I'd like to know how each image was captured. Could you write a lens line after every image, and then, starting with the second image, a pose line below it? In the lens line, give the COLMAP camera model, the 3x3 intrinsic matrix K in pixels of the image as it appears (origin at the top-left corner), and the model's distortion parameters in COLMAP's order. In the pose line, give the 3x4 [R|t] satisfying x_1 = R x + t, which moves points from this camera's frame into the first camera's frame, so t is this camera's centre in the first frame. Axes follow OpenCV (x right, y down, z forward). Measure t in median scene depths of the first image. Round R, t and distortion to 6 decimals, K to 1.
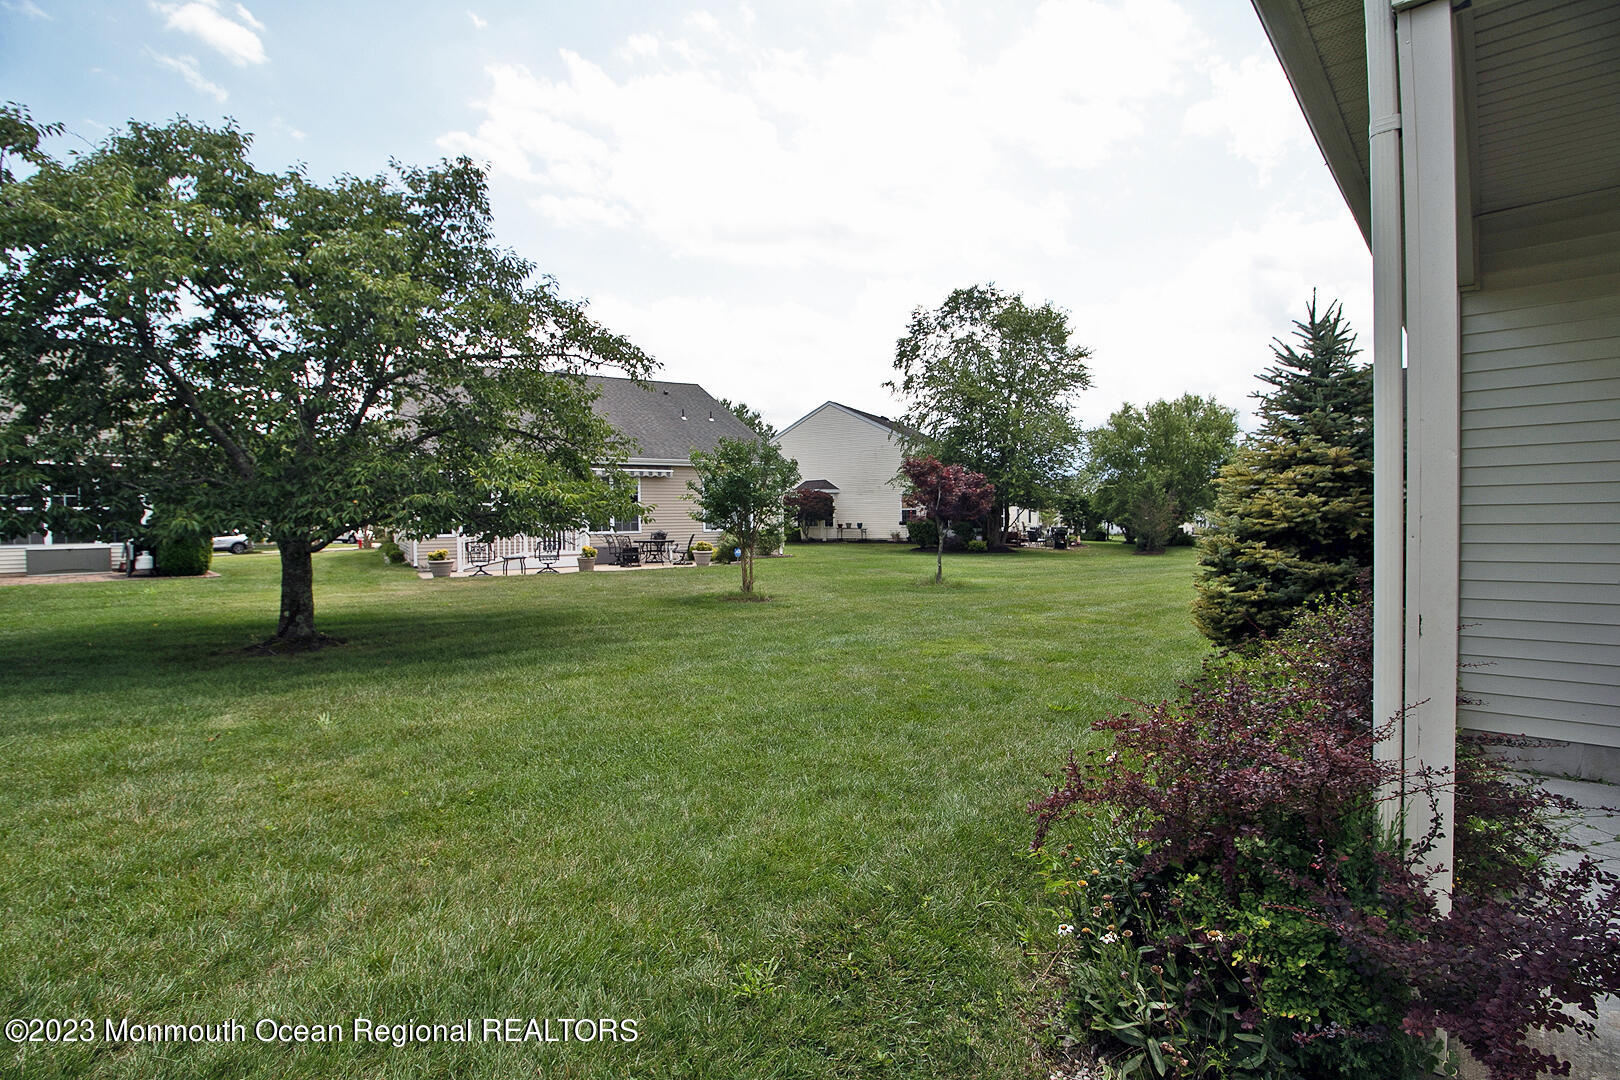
lens RADIAL K [[755.3, 0, 825.1], [0, 755.3, 539.0], [0, 0, 1]] dist [-0.010046, -0.007502]
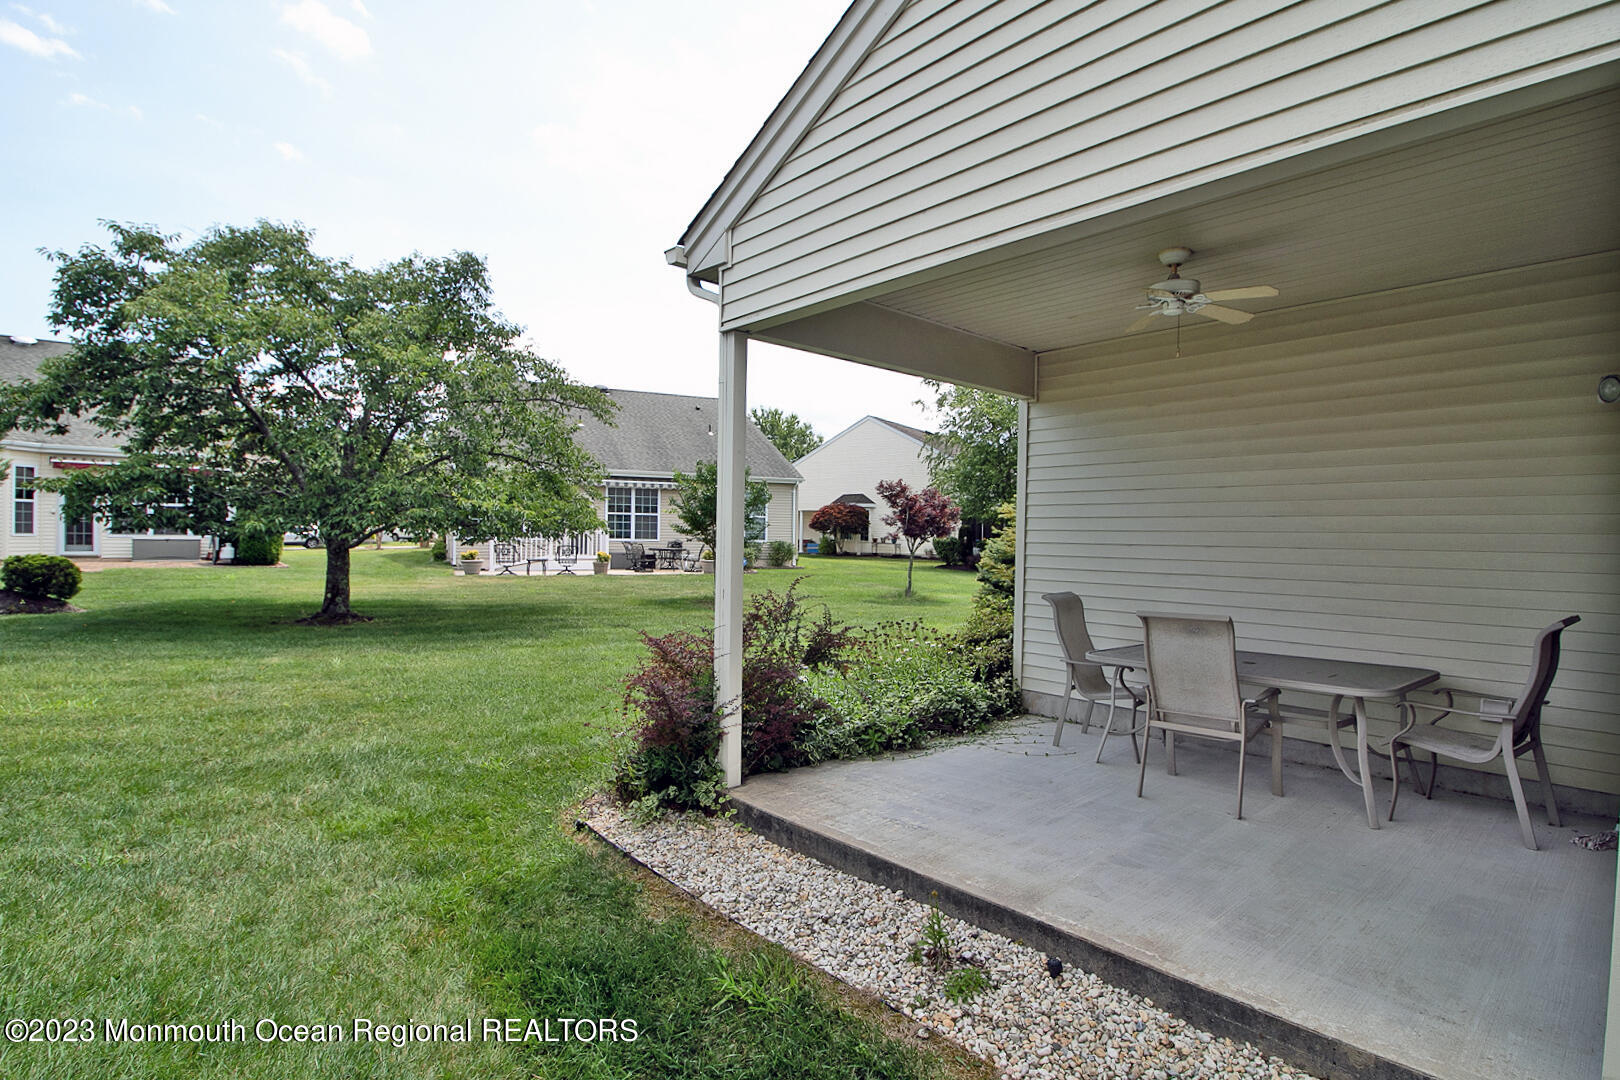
lens RADIAL K [[755.3, 0, 802.9], [0, 755.3, 543.8], [0, 0, 1]] dist [-0.010046, -0.007502]
pose [[0.995814, 0.032030, -0.085608, 0.190114], [-0.032925, 0.999417, -0.009061, -0.004307], [0.085268, 0.011842, 0.996288, -0.207078]]
